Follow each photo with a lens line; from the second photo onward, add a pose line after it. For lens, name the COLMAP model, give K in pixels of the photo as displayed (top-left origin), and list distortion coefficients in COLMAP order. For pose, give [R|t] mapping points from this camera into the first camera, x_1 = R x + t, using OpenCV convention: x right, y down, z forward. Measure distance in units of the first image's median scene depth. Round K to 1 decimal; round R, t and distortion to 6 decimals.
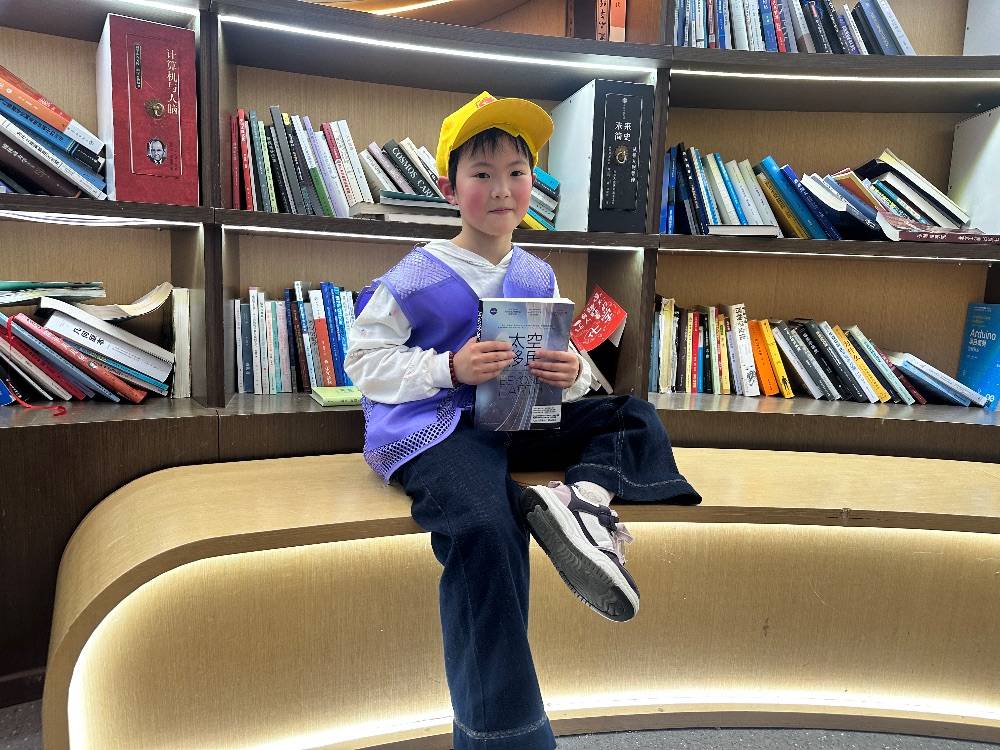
lens RADIAL K [[734.2, 0, 501.4], [0, 734.2, 374.6], [0, 0, 1]] dist [-0.003234, -0.012379]
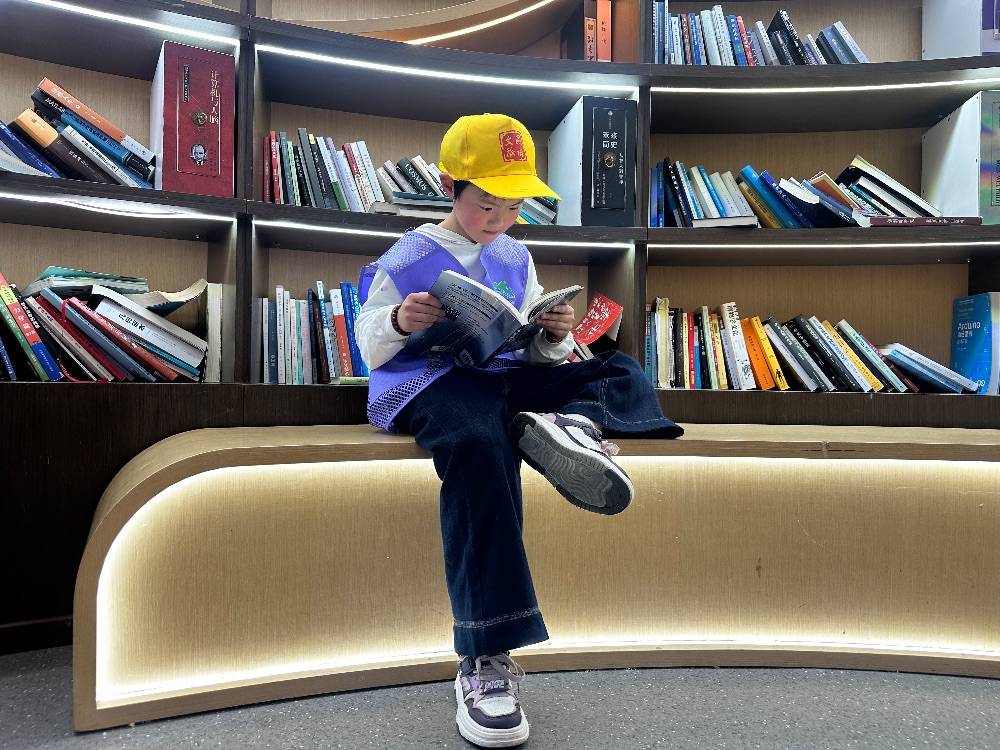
lens RADIAL K [[734.2, 0, 498.2], [0, 734.2, 372.1], [0, 0, 1]] dist [-0.003234, -0.012379]
pose [[0.998858, -0.021439, -0.042703, 0.034745], [0.015188, 0.989799, -0.141658, 0.166580], [0.045304, 0.140847, 0.988994, -0.059340]]
